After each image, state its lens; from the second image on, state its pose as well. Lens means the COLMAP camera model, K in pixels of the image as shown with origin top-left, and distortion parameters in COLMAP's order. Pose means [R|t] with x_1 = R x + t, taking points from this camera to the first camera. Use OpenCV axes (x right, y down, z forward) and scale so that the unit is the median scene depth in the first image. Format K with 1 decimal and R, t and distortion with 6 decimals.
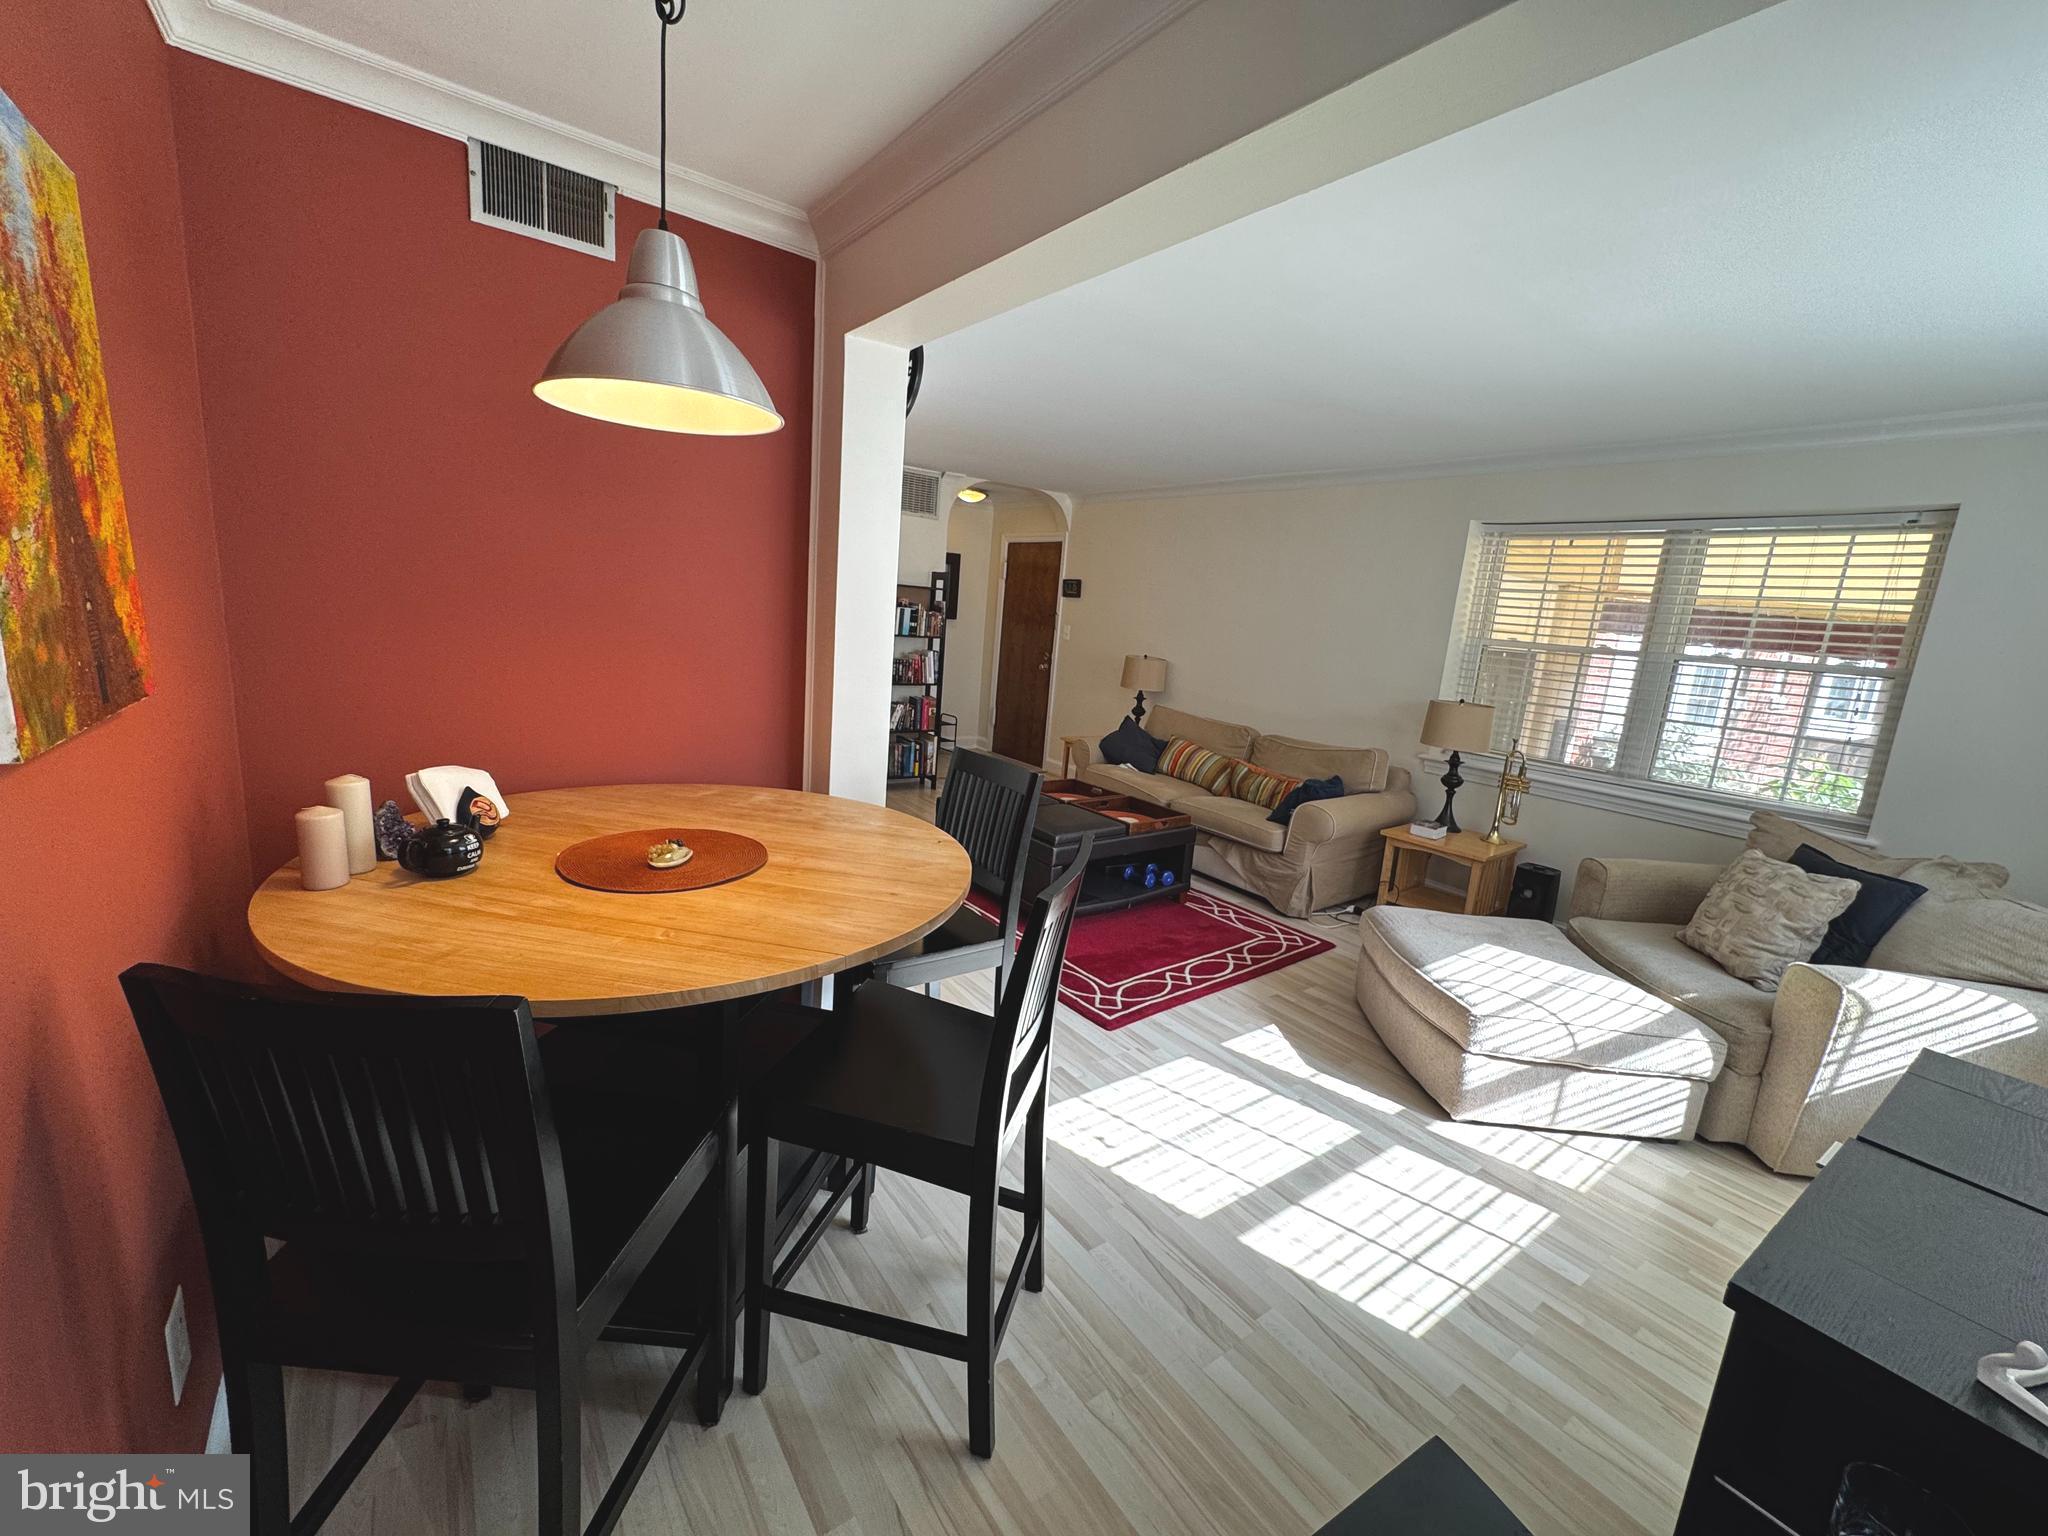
lens RADIAL K [[818.6, 0, 1024.0], [0, 818.6, 768.0], [0, 0, 1]] dist [-0.002864, 0.000677]
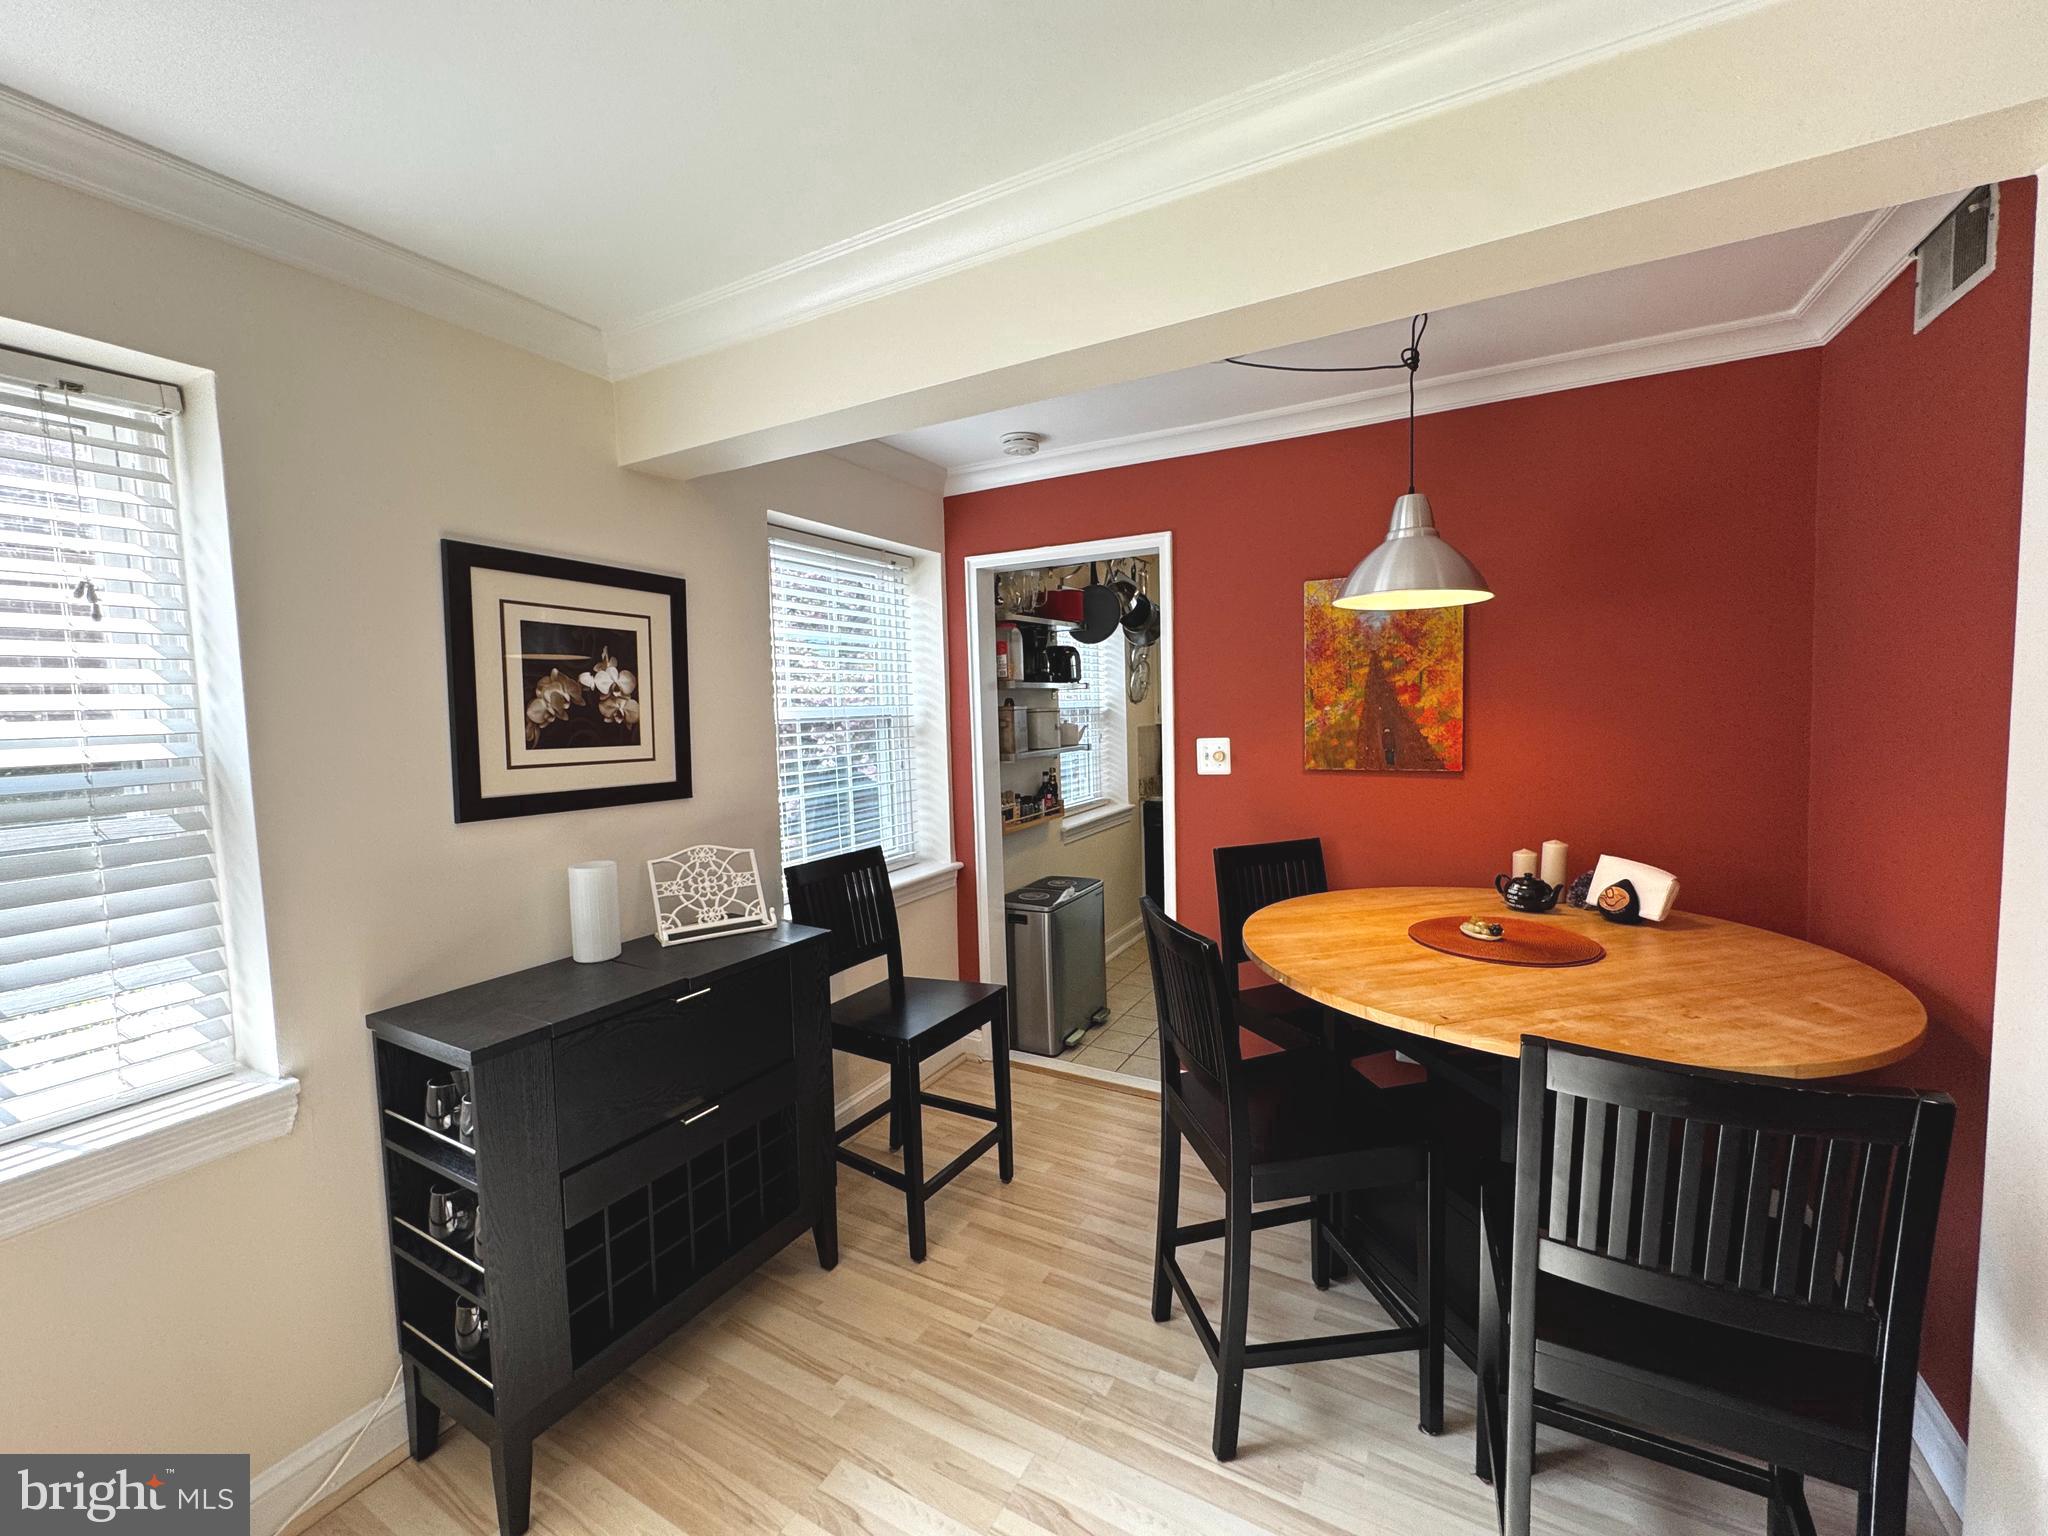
lens RADIAL K [[818.6, 0, 1024.0], [0, 818.6, 768.0], [0, 0, 1]] dist [-0.002864, 0.000677]
pose [[-0.905430, -0.025507, -0.423729, 0.576247], [-0.129508, 0.967202, 0.218512, -0.248732], [0.404258, 0.252723, -0.879037, 1.421444]]
